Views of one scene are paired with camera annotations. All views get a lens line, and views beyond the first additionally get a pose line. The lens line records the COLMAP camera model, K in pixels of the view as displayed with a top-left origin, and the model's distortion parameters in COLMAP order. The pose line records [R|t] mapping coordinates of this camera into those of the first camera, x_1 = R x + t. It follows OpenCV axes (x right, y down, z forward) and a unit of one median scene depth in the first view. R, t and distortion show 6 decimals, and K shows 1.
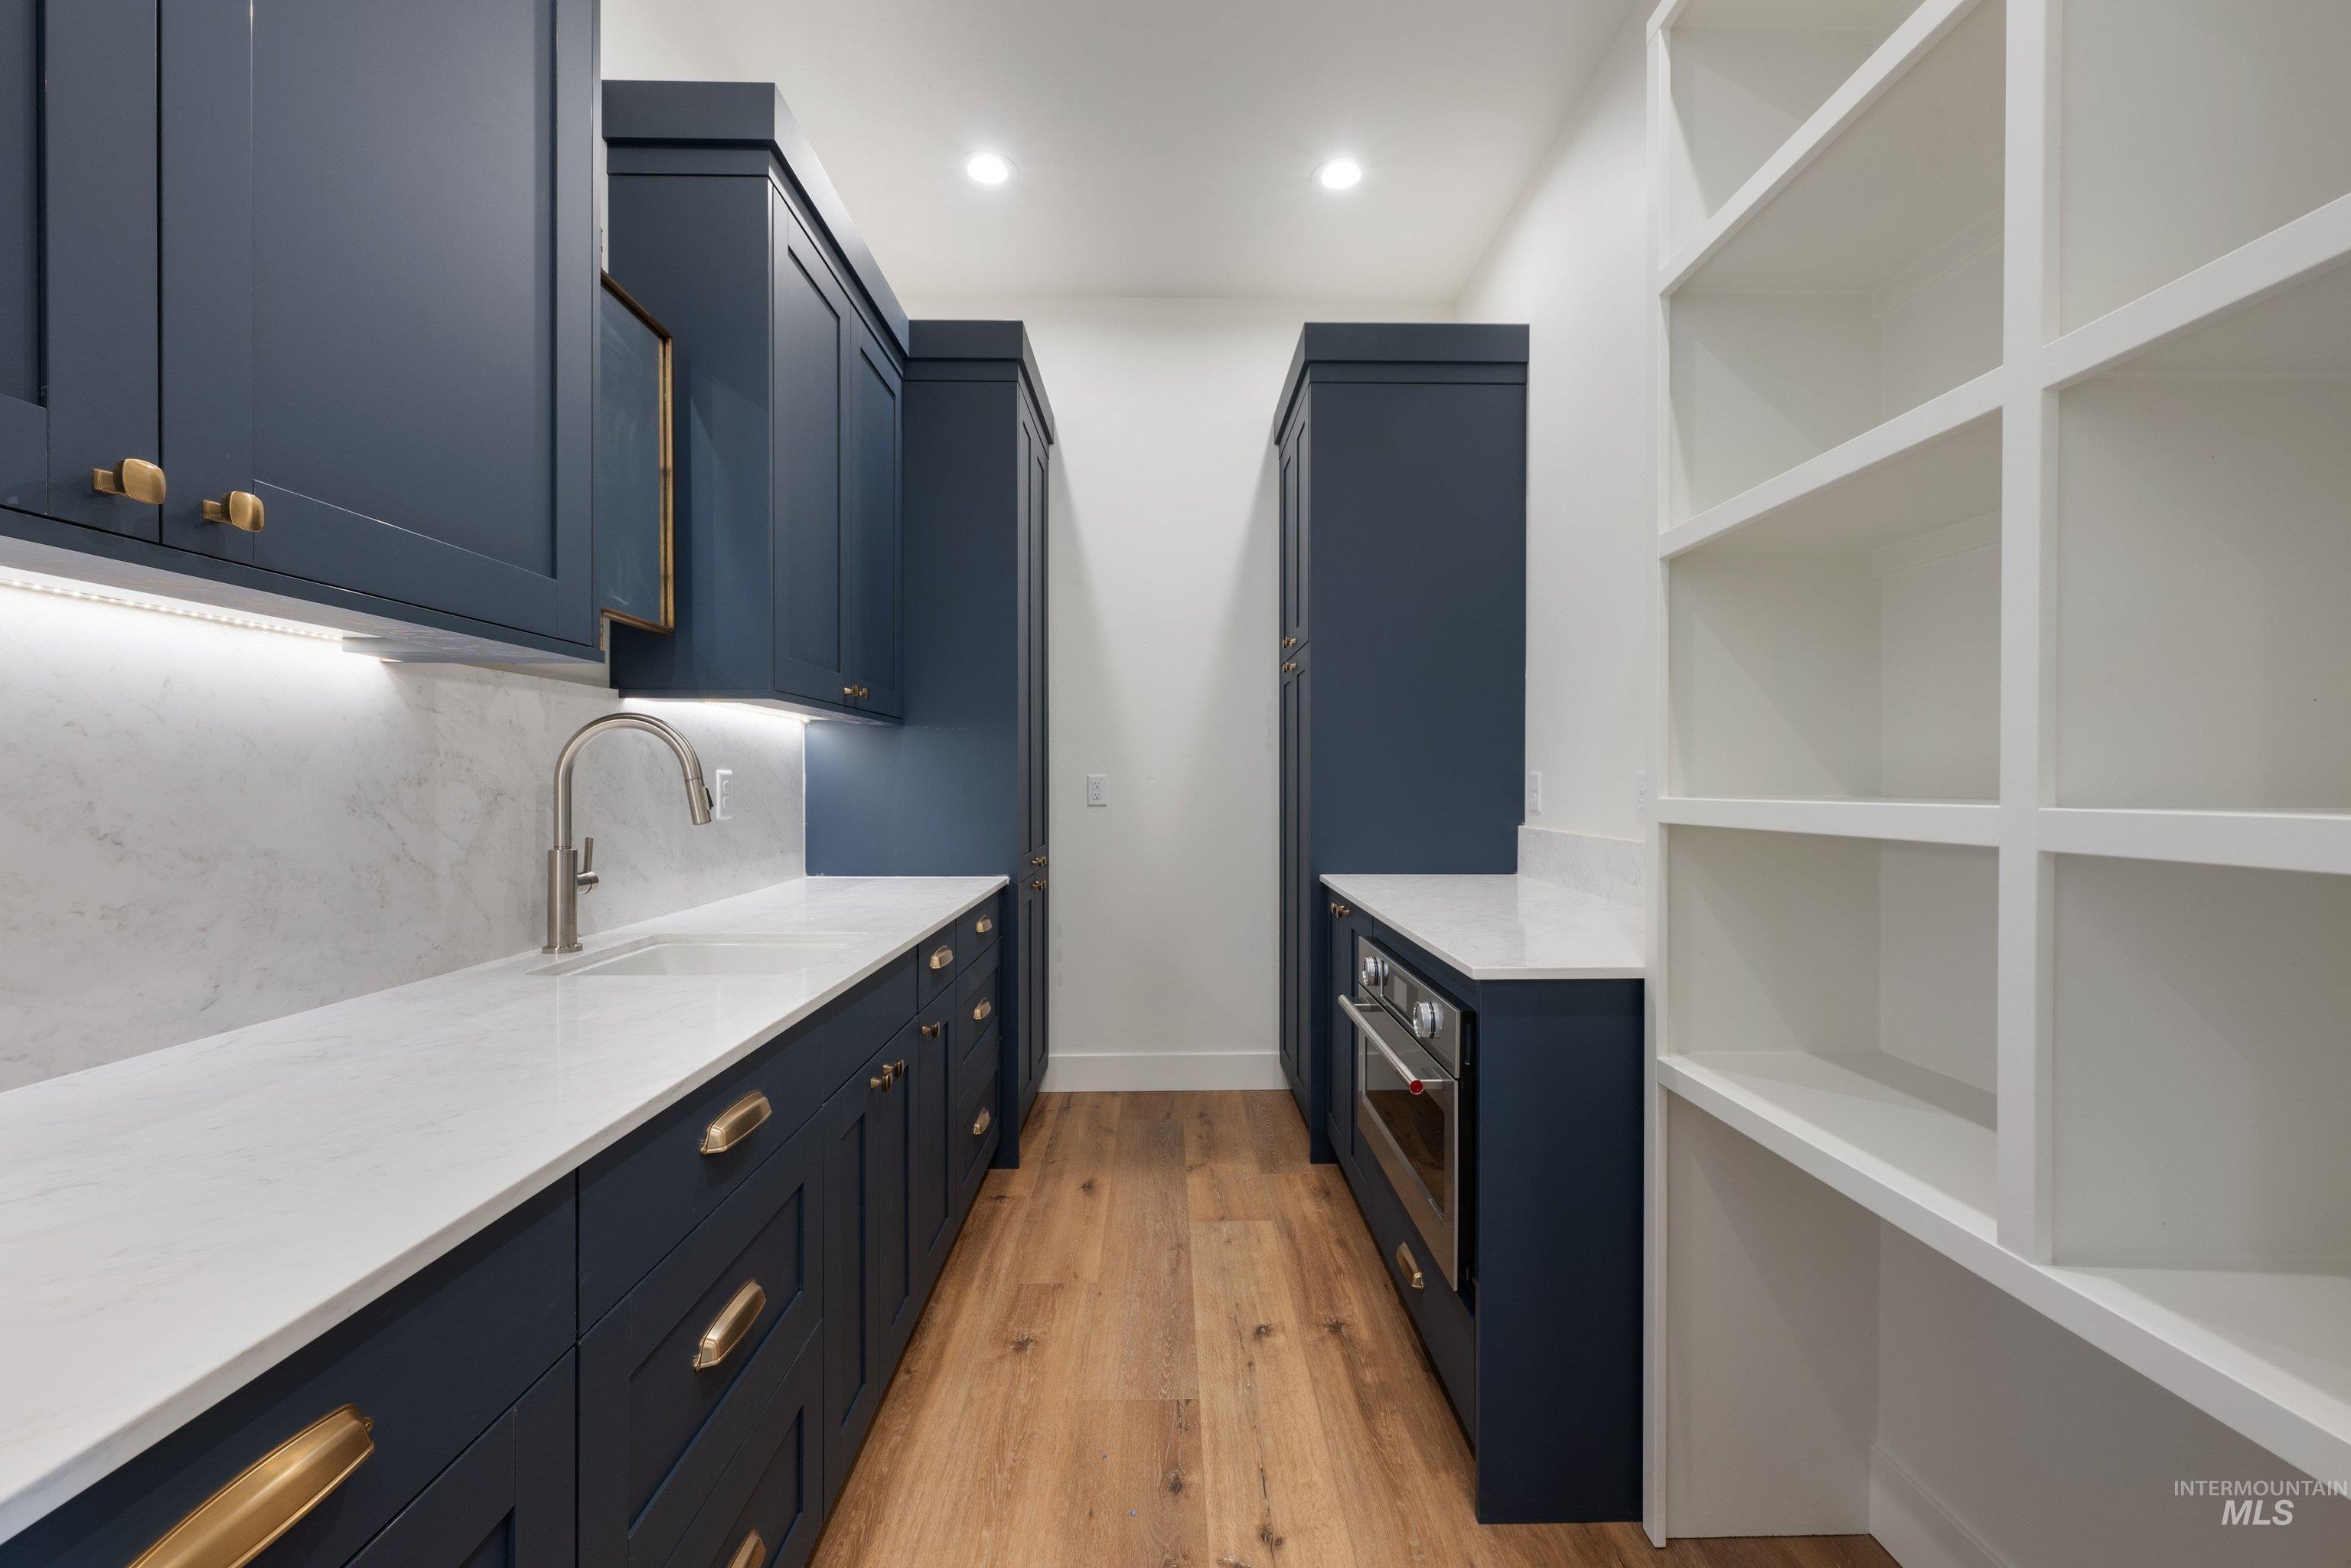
lens RADIAL K [[917.1, 0, 1174.7], [0, 917.1, 783.7], [0, 0, 1]] dist [0.003832, -0.000087]
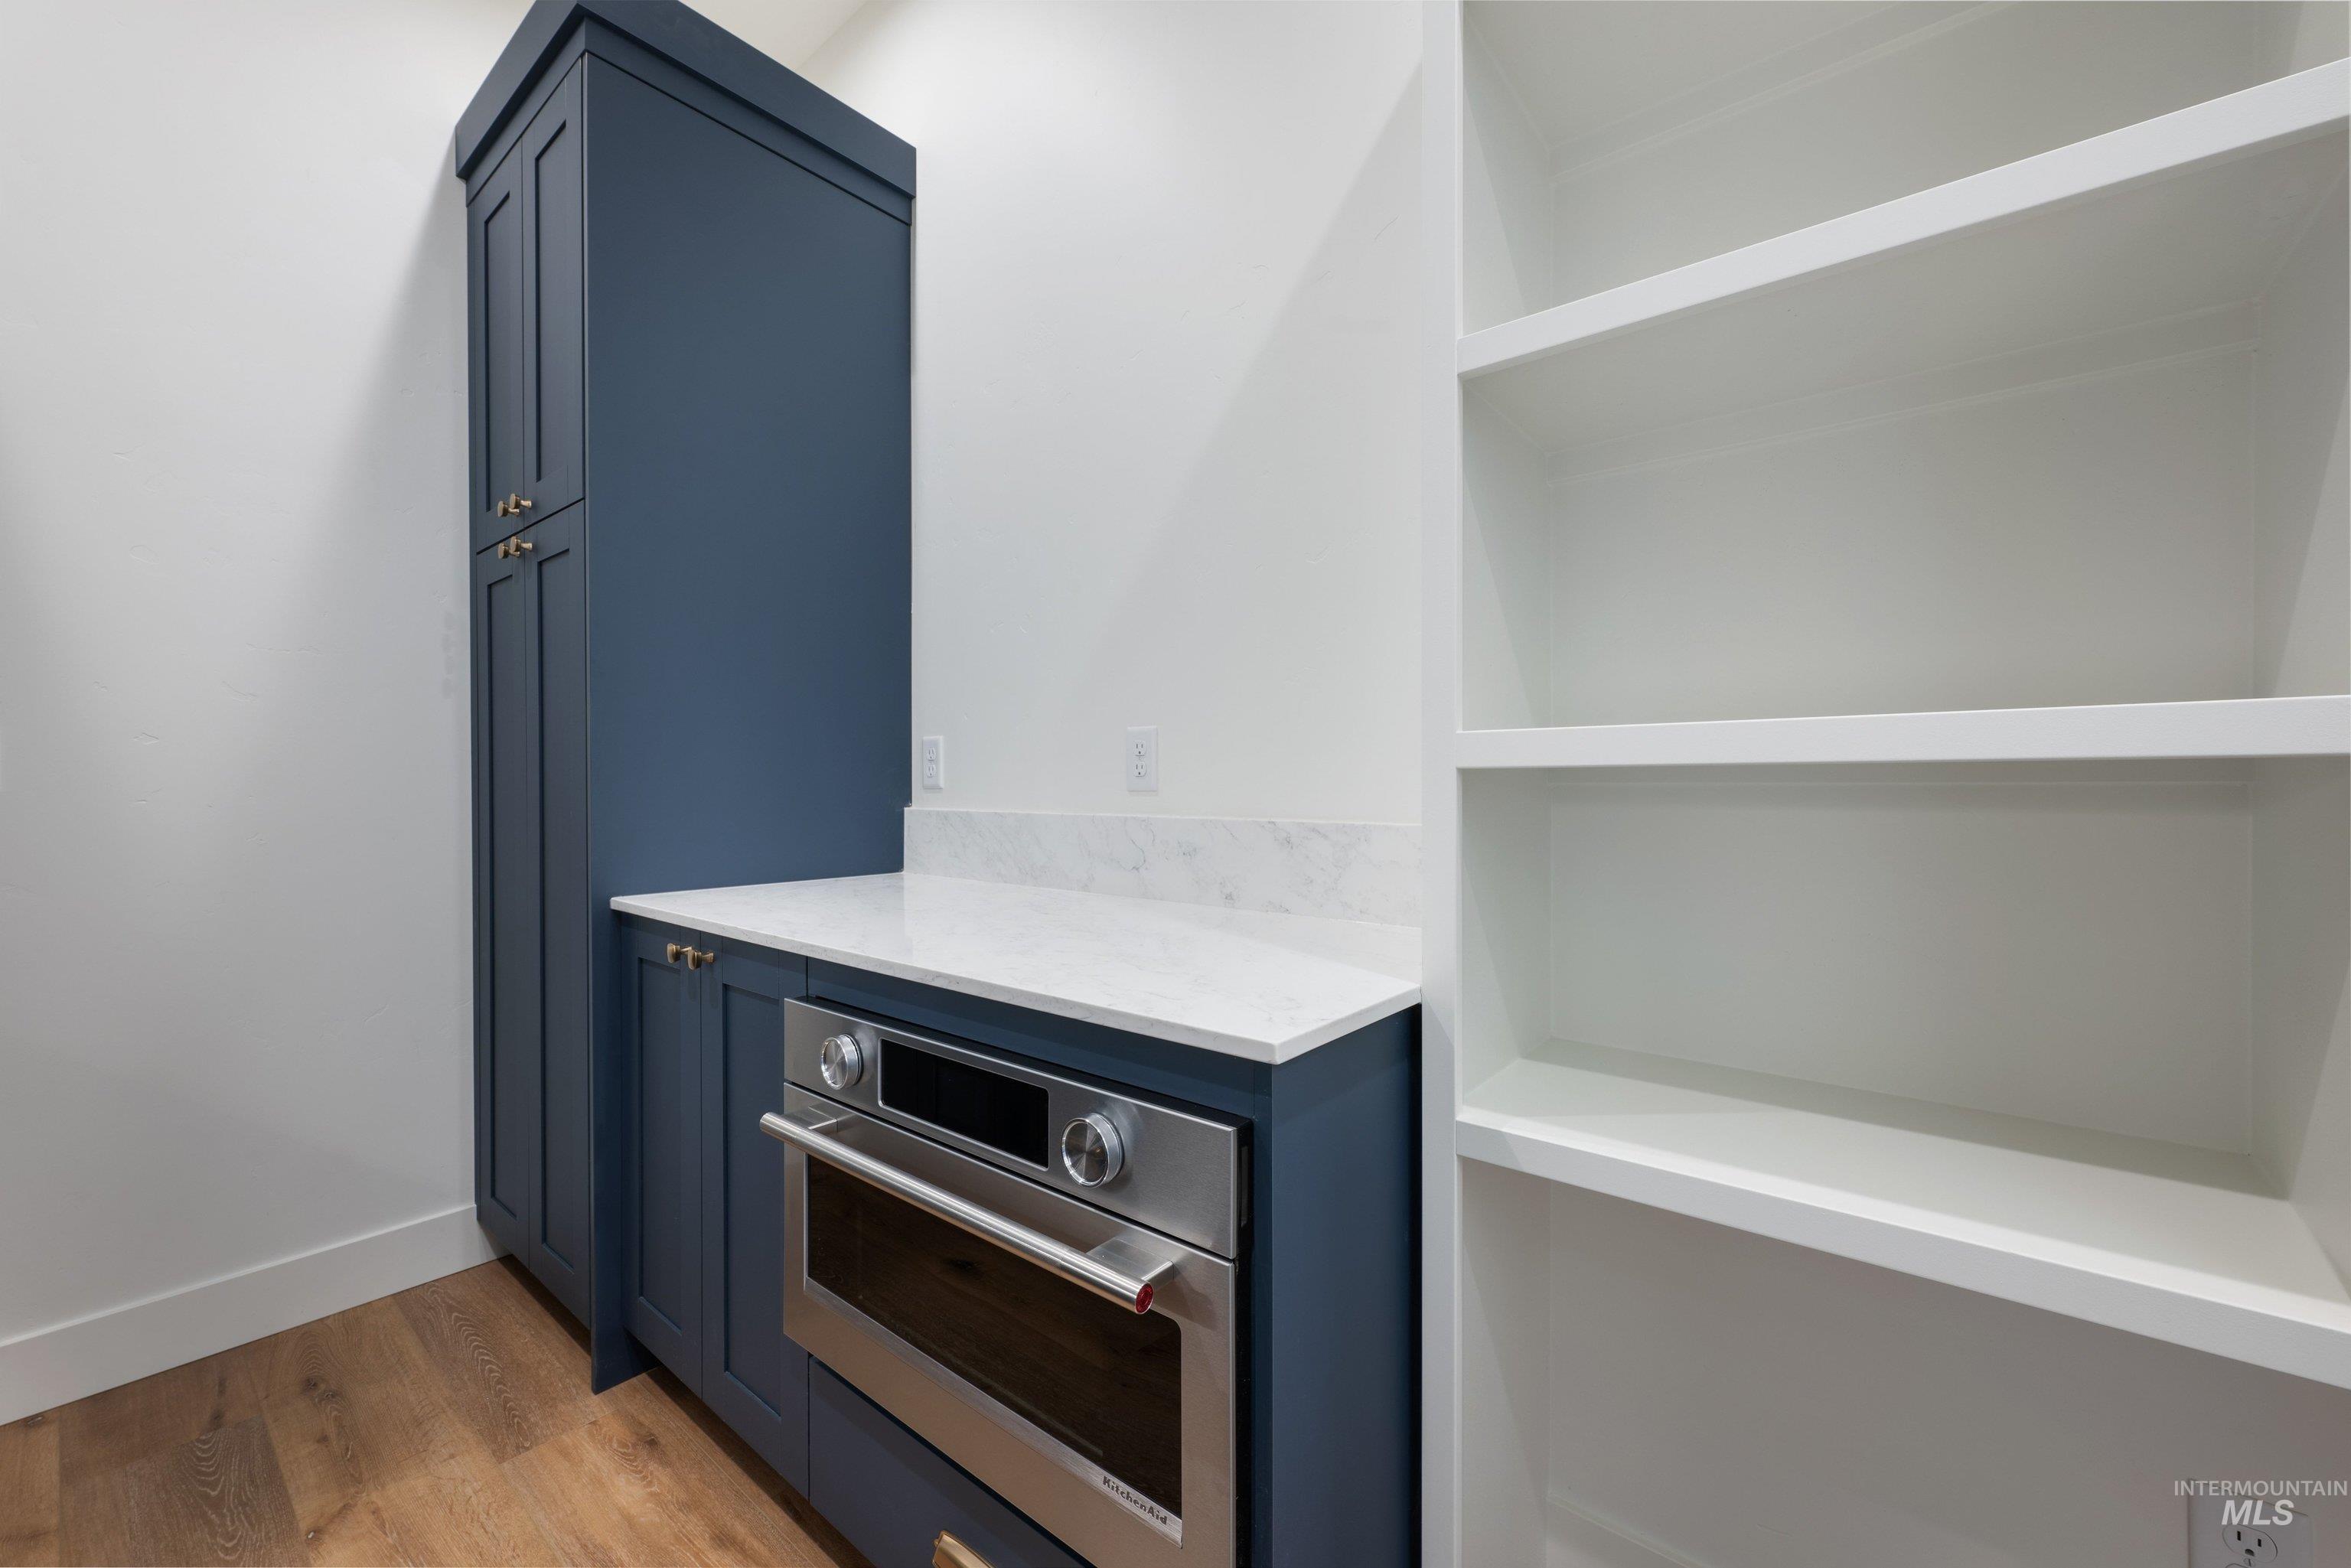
lens RADIAL K [[917.1, 0, 1175.4], [0, 917.1, 782.8], [0, 0, 1]] dist [0.003832, -0.000087]
pose [[0.650833, -0.005149, 0.759203, -0.054228], [0.003049, 0.999987, 0.004168, 0.023655], [-0.759215, -0.000398, 0.650840, 0.339089]]
